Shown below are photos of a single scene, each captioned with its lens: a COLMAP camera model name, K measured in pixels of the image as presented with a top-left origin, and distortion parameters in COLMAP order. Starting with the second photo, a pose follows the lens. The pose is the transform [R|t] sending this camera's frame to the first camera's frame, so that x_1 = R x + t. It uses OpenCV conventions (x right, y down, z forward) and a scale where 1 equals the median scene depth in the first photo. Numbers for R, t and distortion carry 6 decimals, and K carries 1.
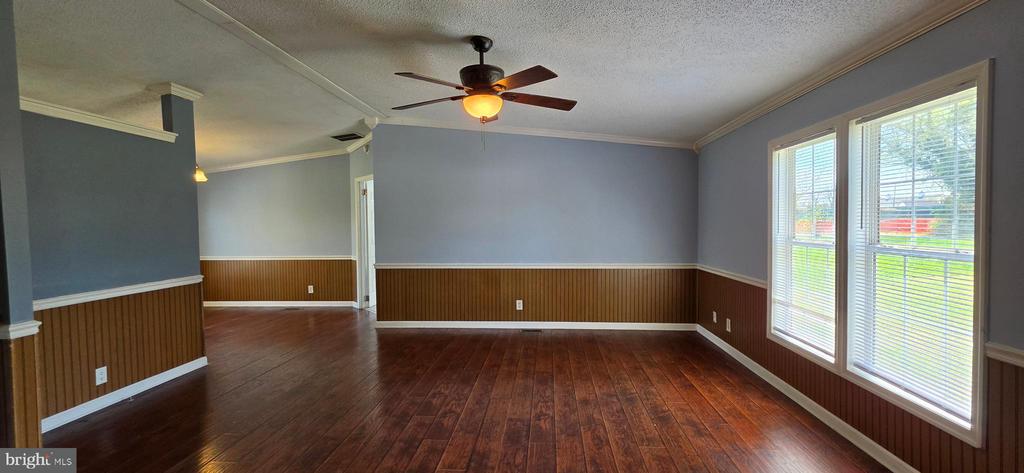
lens RADIAL K [[410.3, 0, 514.8], [0, 410.3, 238.0], [0, 0, 1]] dist [-0.001930, -0.000310]
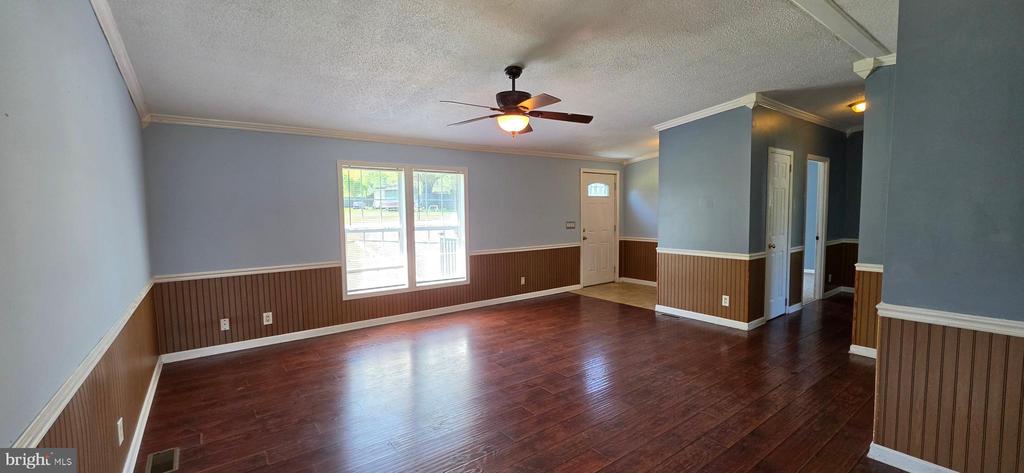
lens RADIAL K [[415.7, 0, 512.0], [0, 415.7, 236.5], [0, 0, 1]] dist [0.000450, -0.000031]
pose [[-0.663260, -0.029031, 0.747826, -1.037272], [0.044178, 0.995986, 0.077847, -0.075955], [-0.747084, 0.084670, -0.659315, 1.874673]]
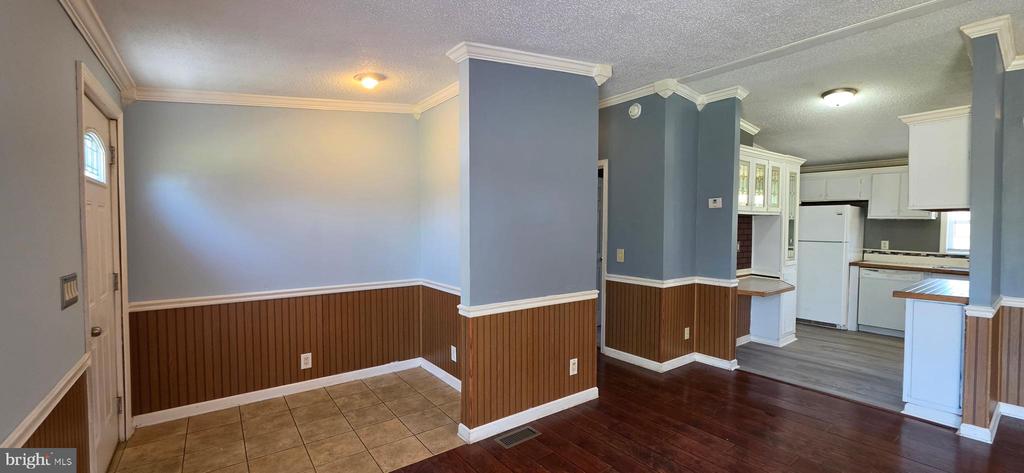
lens RADIAL K [[410.3, 0, 514.8], [0, 410.3, 238.0], [0, 0, 1]] dist [-0.001930, -0.000310]
pose [[-0.749758, 0.033001, -0.660888, 0.566814], [-0.014470, 0.997699, 0.066235, -0.054151], [0.661553, 0.059223, -0.747556, 0.751795]]
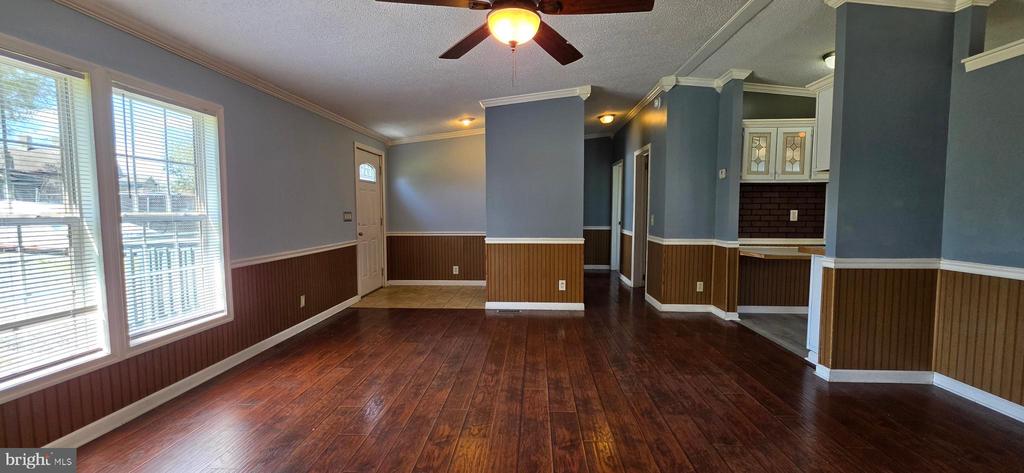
lens RADIAL K [[410.3, 0, 514.8], [0, 410.3, 238.0], [0, 0, 1]] dist [-0.001930, -0.000310]
pose [[-0.999461, 0.016100, -0.028622, -0.052710], [0.013074, 0.994601, 0.102944, -0.015493], [0.030125, 0.102514, -0.994275, 1.797046]]
